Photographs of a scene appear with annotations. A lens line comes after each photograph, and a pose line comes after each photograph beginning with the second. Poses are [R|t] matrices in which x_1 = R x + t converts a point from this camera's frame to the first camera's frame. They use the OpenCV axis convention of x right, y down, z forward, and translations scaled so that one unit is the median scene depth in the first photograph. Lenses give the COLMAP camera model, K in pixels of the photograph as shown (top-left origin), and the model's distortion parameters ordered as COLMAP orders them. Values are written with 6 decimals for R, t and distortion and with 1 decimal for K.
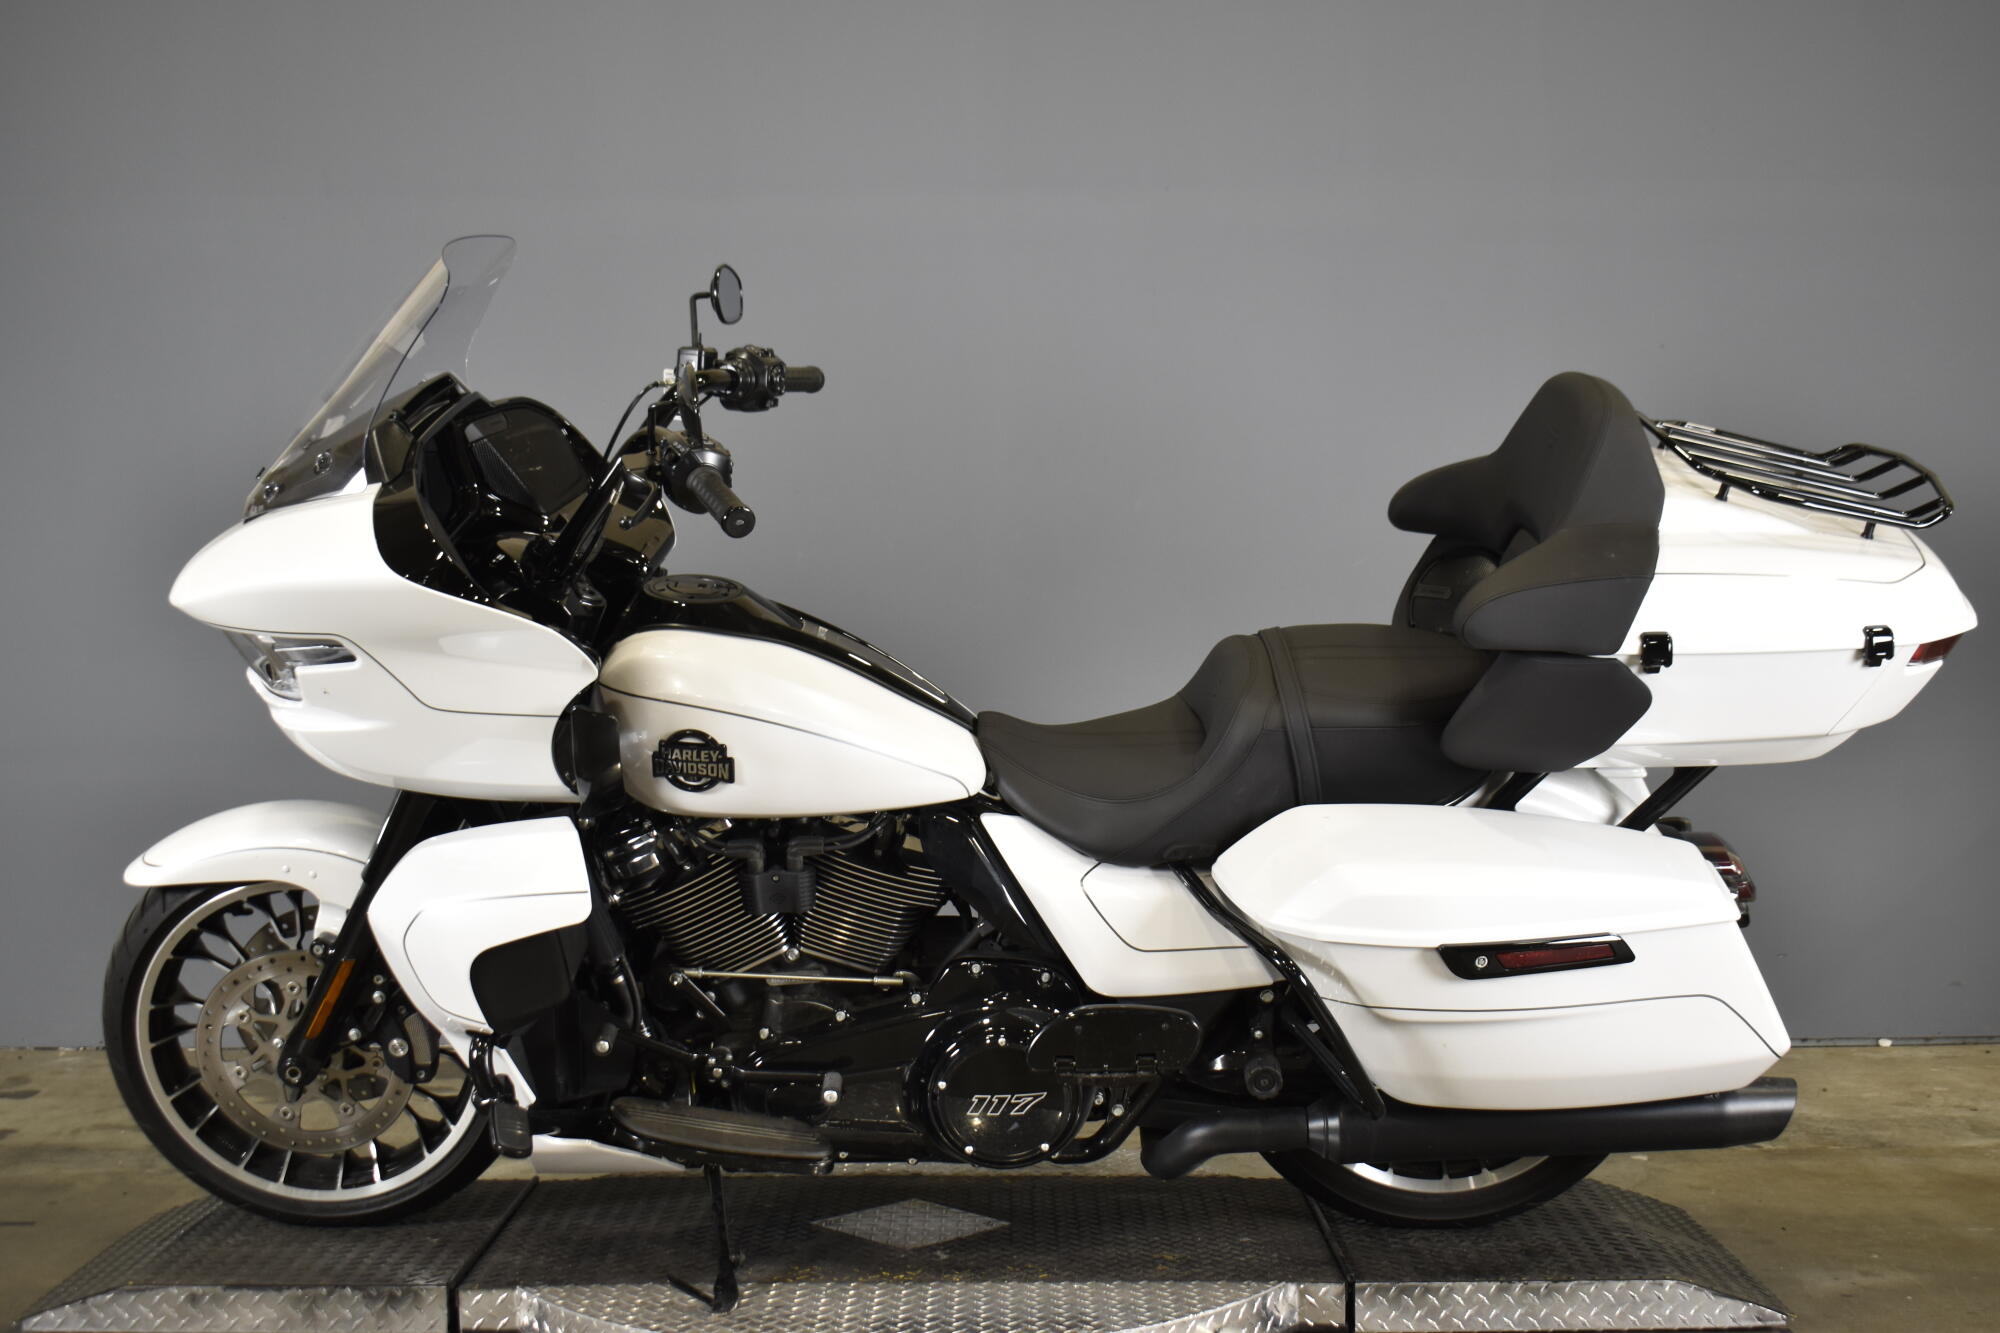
lens RADIAL K [[2645.7, 0, 999.8], [0, 2645.7, 634.9], [0, 0, 1]] dist [-0.005056, -0.003157]
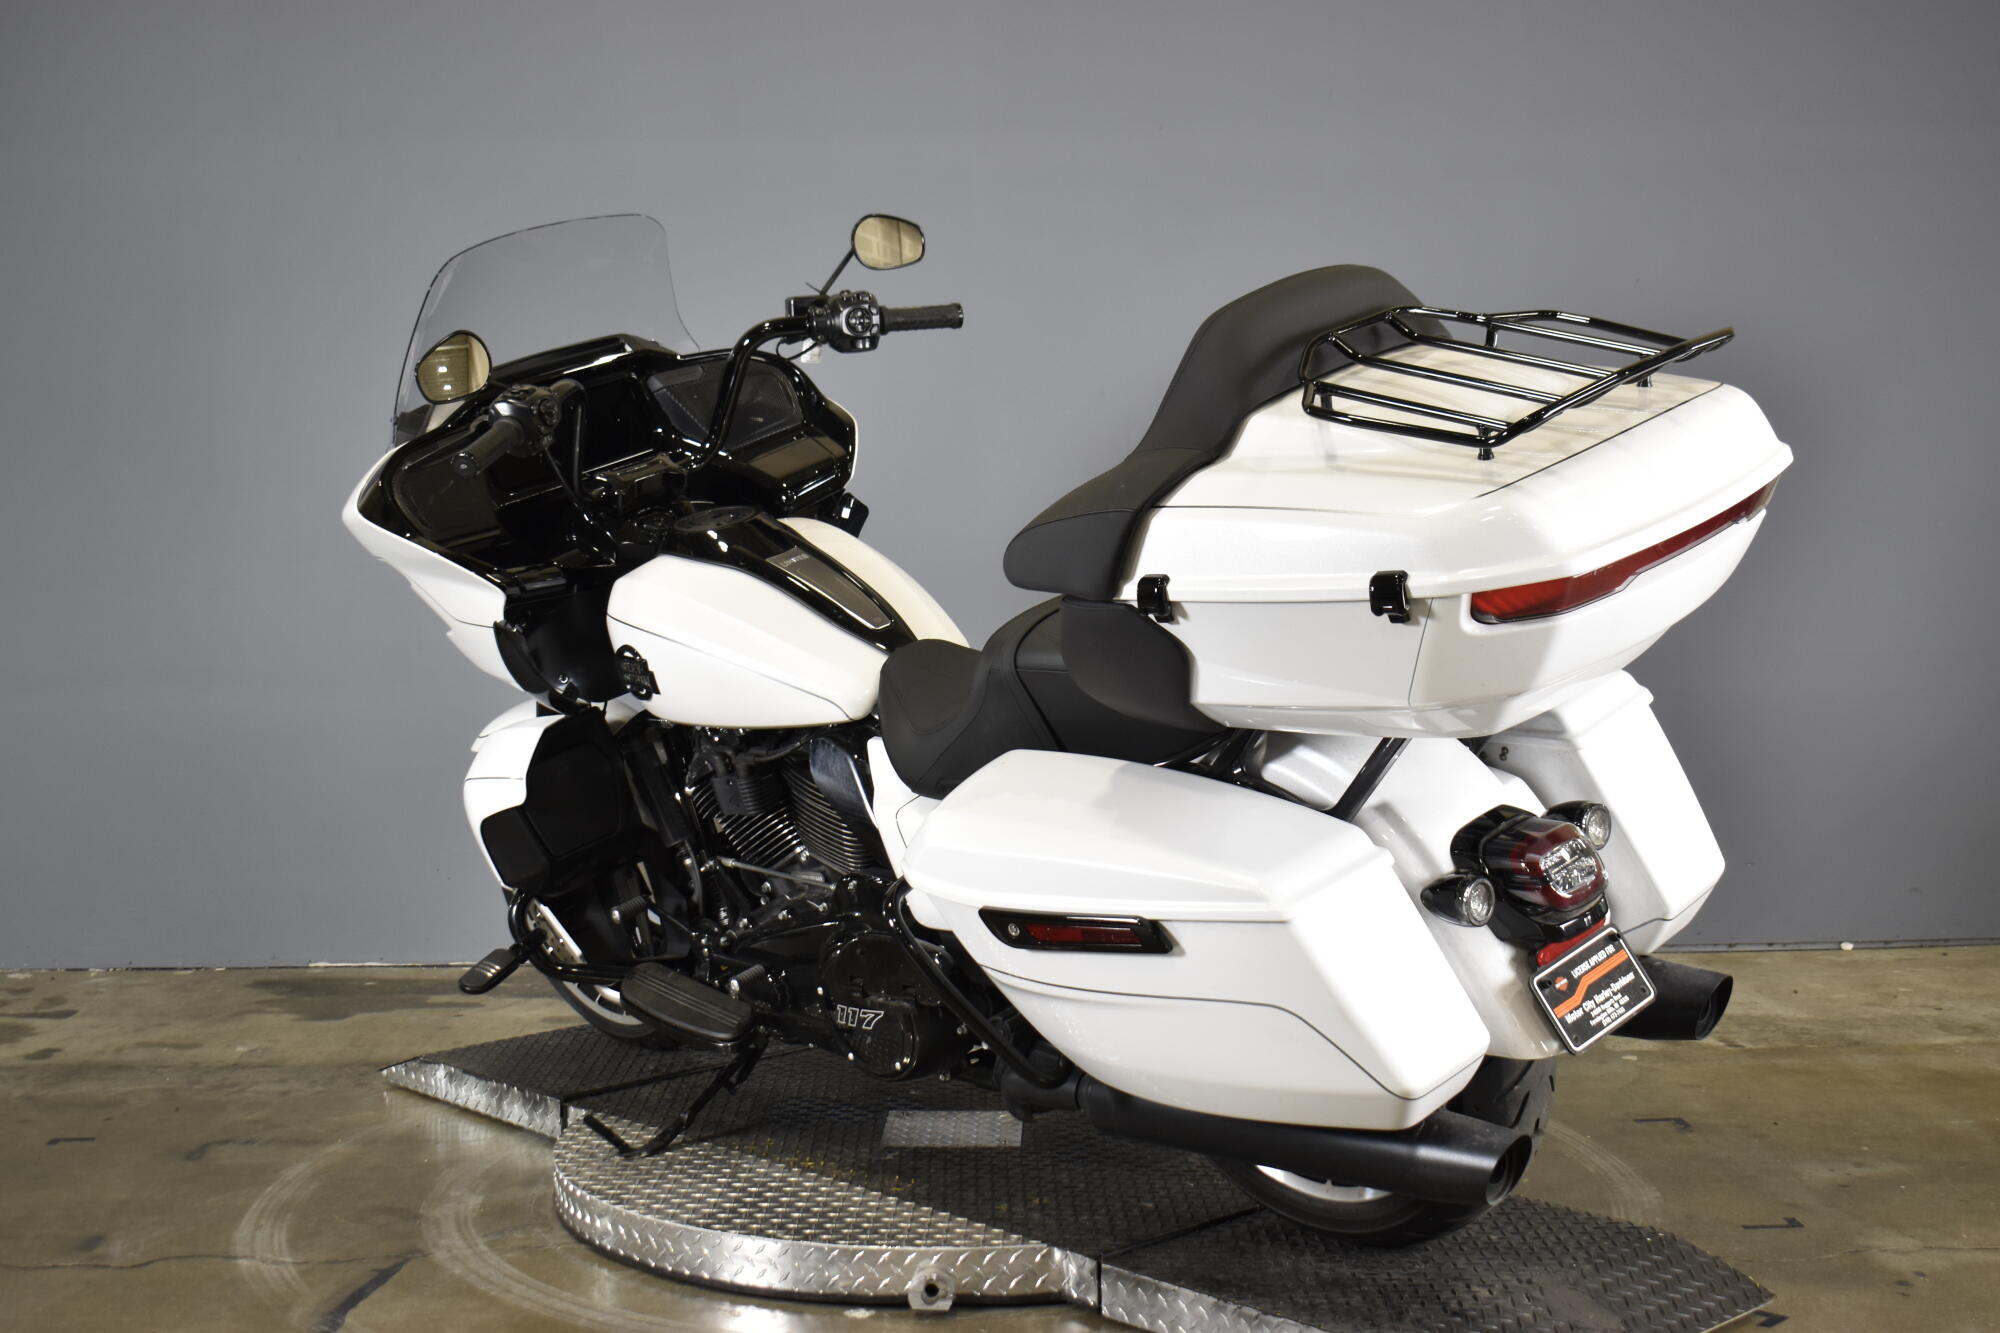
lens RADIAL K [[2567.5, 0, 1000.0], [0, 2567.5, 666.5], [0, 0, 1]] dist [-0.021722, 0.019996]
pose [[0.667879, 0.045638, -0.742869, 0.770546], [-0.012427, 0.998663, 0.050181, -0.010800], [0.744166, -0.024283, 0.667553, 0.370409]]
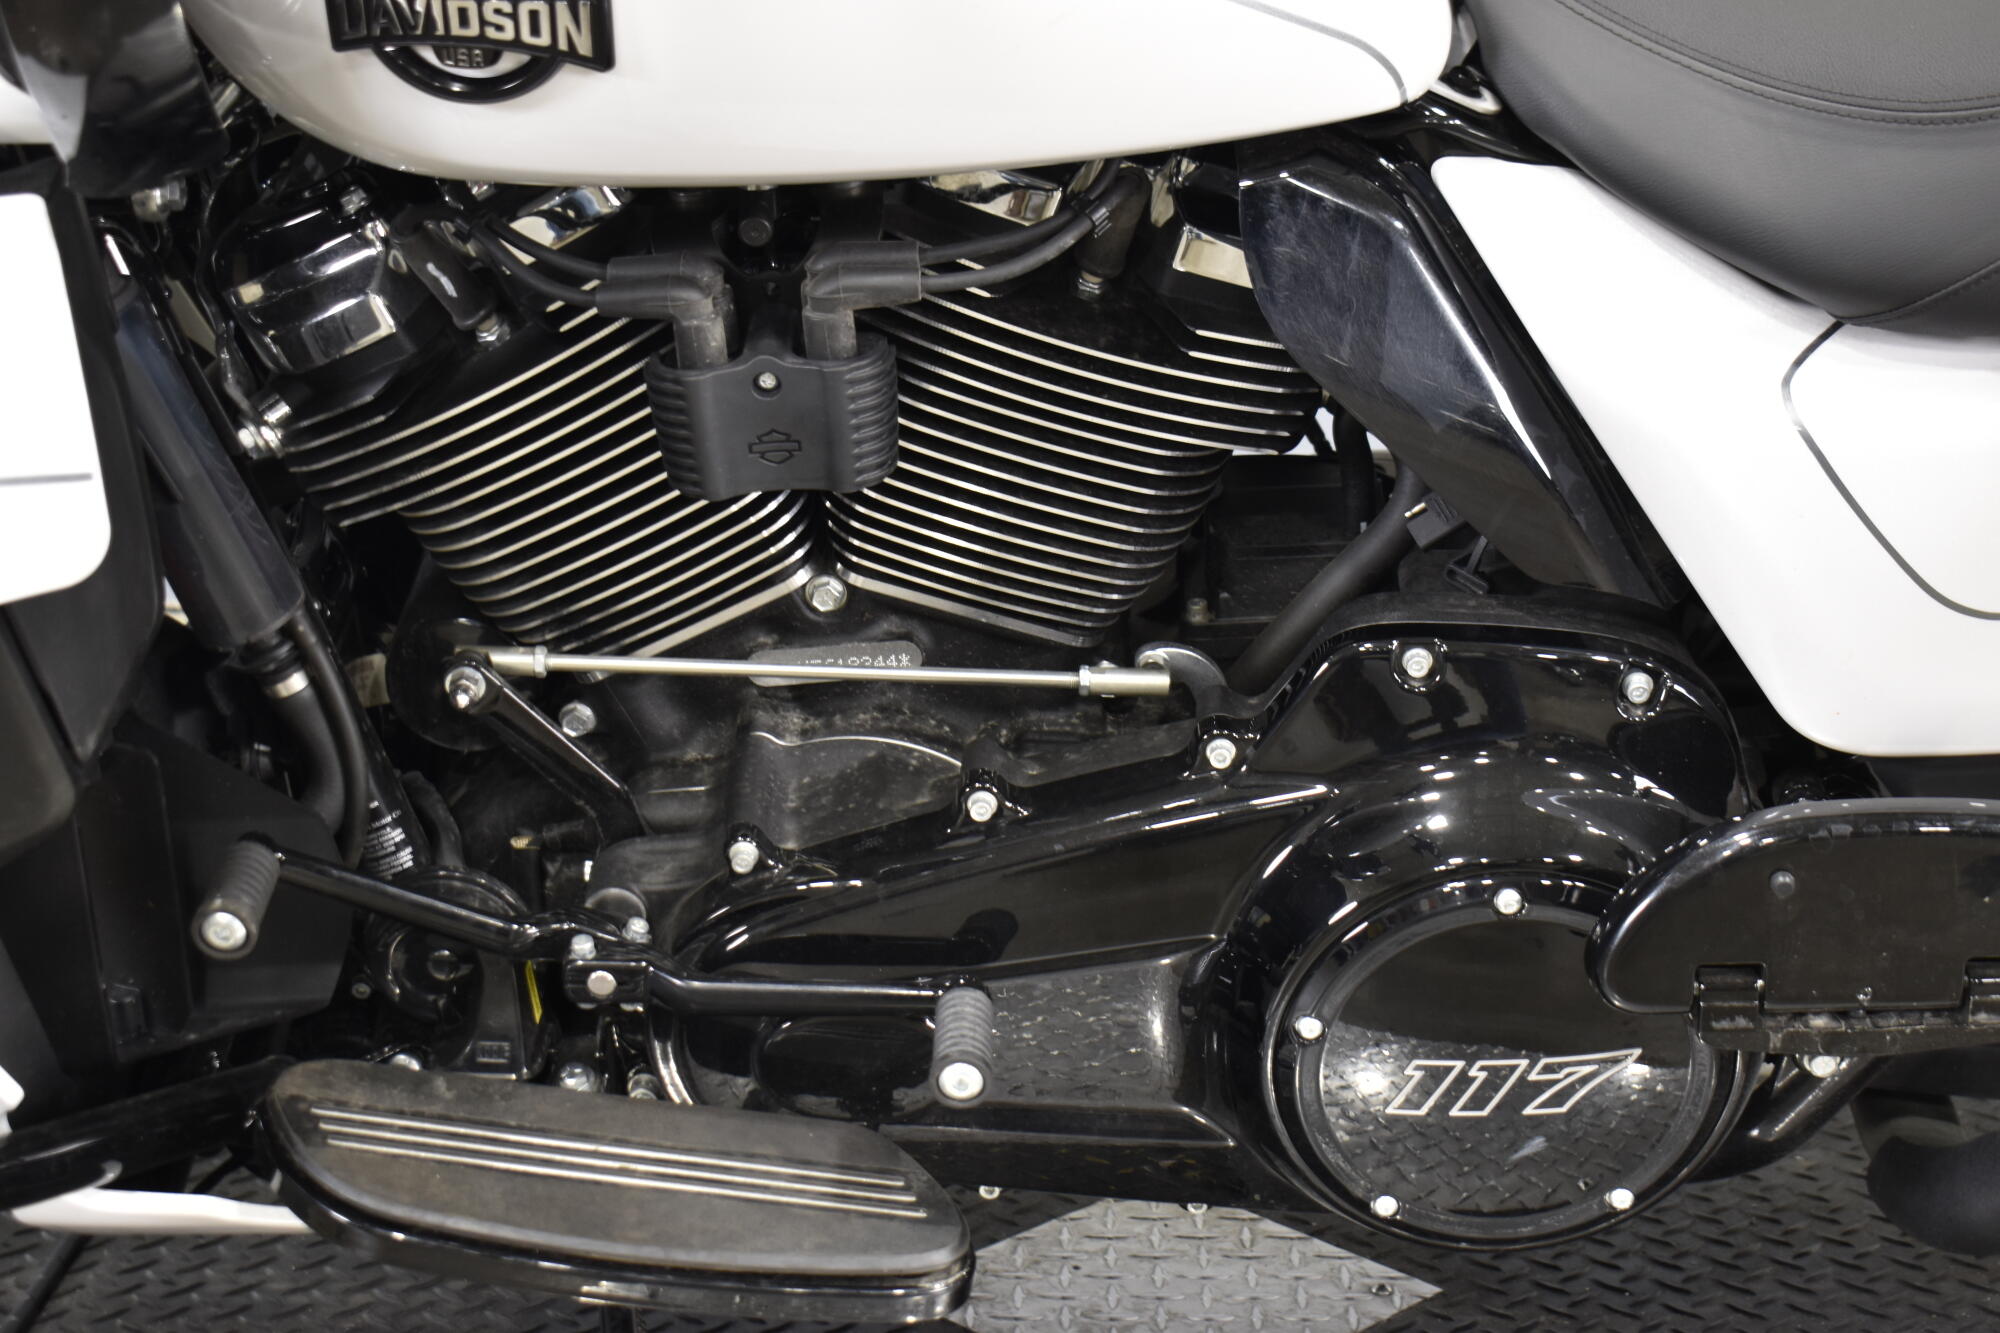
lens RADIAL K [[3541.3, 0, 1000.0], [0, 3541.3, 666.5], [0, 0, 1]] dist [0.004478, -0.012682]
pose [[0.999731, -0.006404, -0.022290, -0.048441], [0.011314, 0.973657, 0.227736, 0.030963], [0.020244, -0.227927, 0.973468, 0.589950]]
